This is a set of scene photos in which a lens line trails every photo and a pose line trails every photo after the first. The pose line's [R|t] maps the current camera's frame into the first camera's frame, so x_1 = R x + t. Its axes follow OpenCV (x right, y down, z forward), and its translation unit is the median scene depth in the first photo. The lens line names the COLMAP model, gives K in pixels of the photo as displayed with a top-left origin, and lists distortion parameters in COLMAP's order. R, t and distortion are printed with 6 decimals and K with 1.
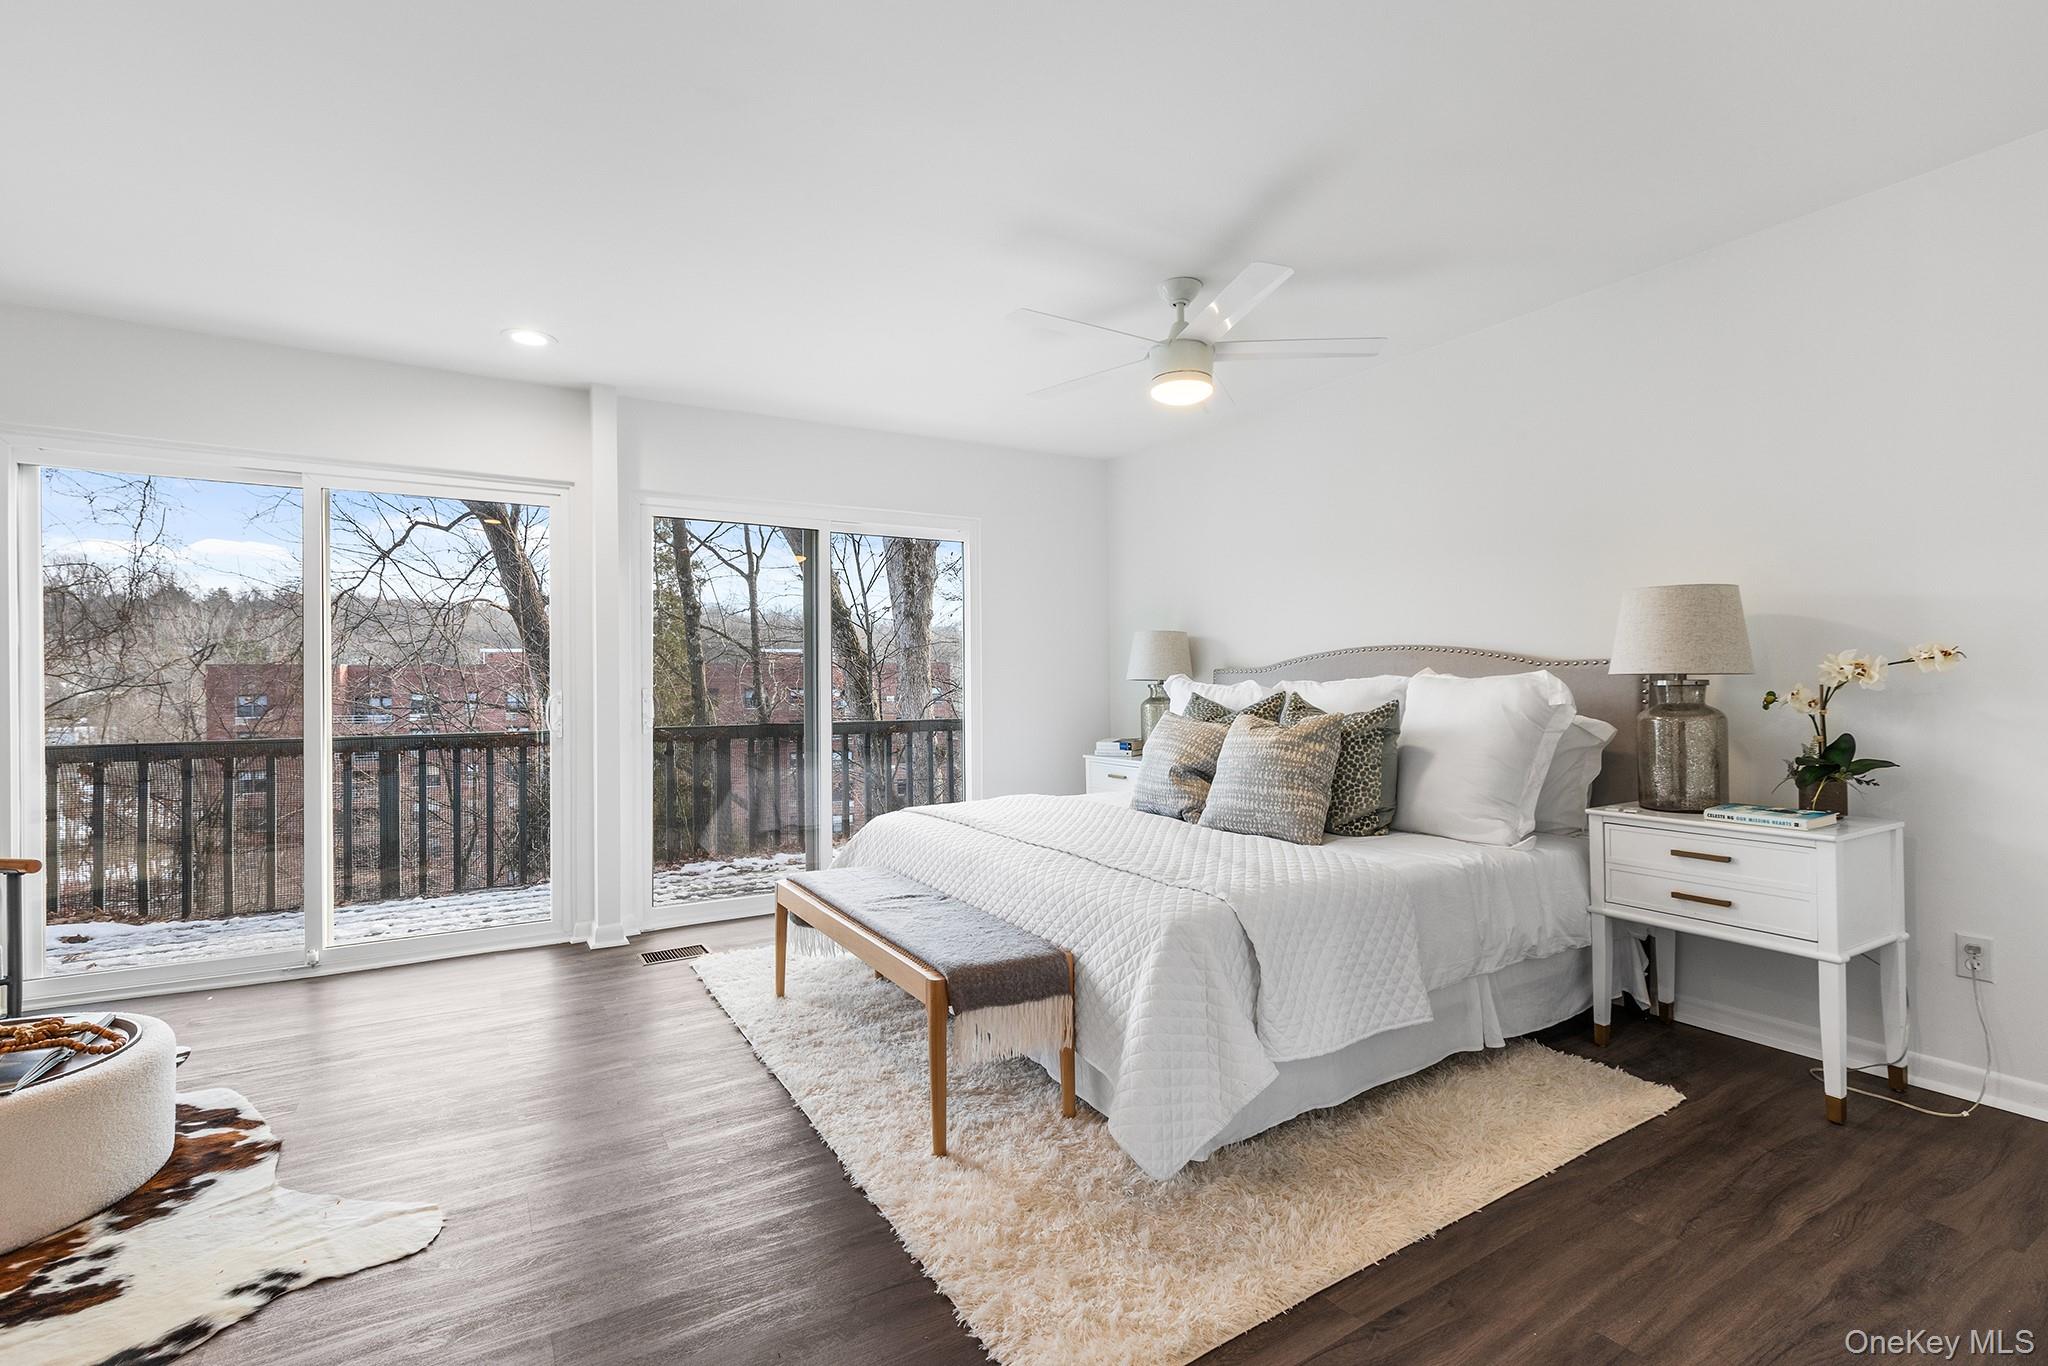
lens RADIAL K [[926.3, 0, 1019.8], [0, 926.3, 682.3], [0, 0, 1]] dist [0.004363, -0.001164]
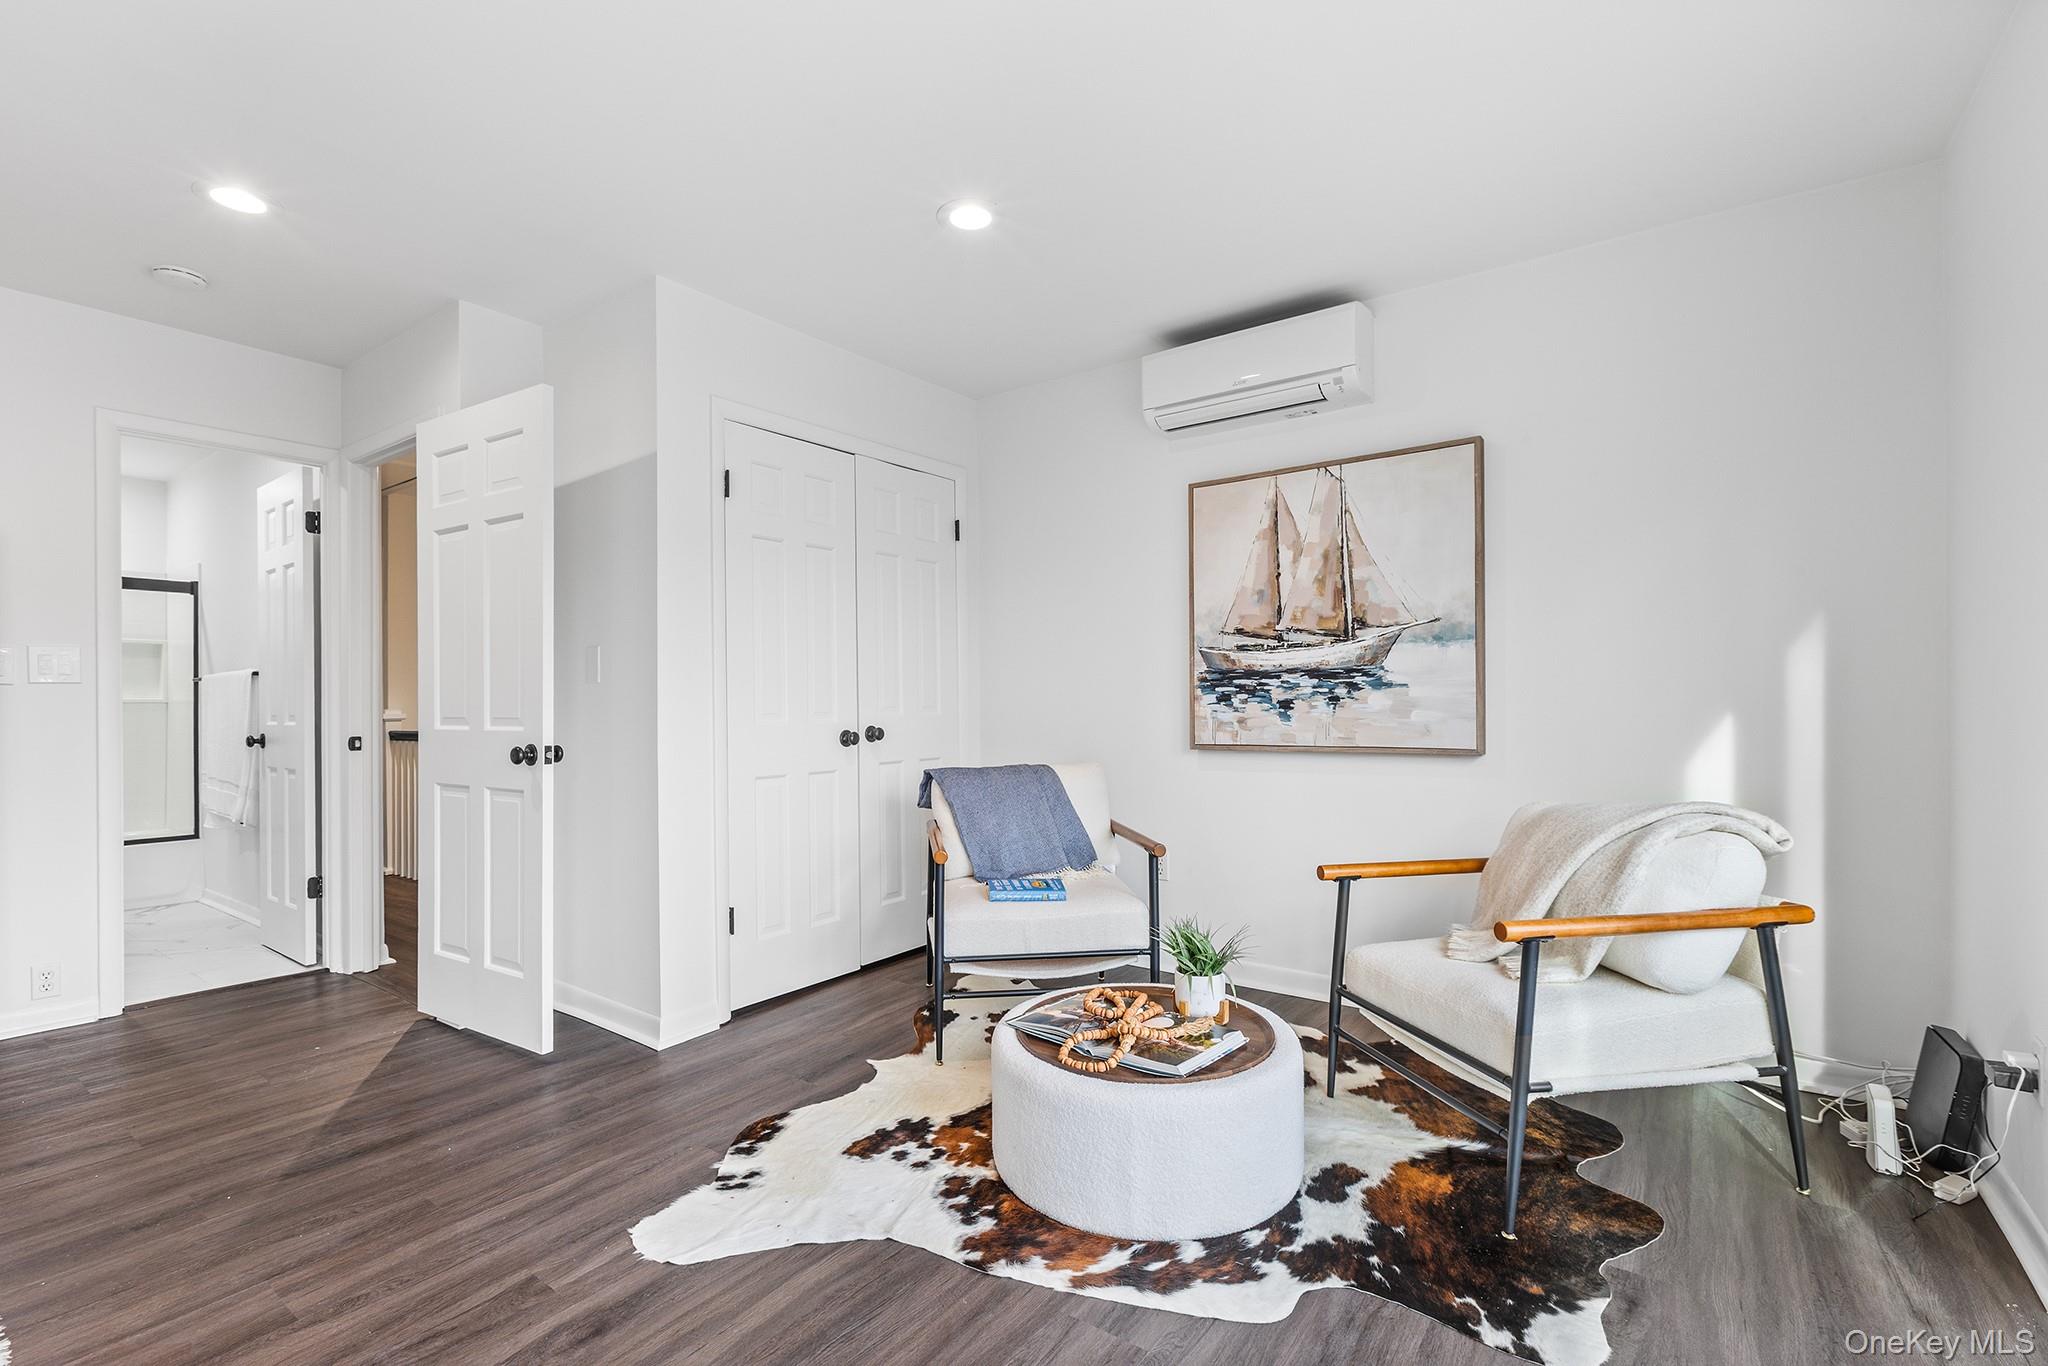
lens RADIAL K [[926.3, 0, 1010.5], [0, 926.3, 701.1], [0, 0, 1]] dist [0.004363, -0.001164]
pose [[-0.925008, 0.008480, -0.379854, -0.502215], [0.009990, 0.999948, -0.002004, 0.022168], [0.379817, -0.005648, -0.925044, 1.653969]]
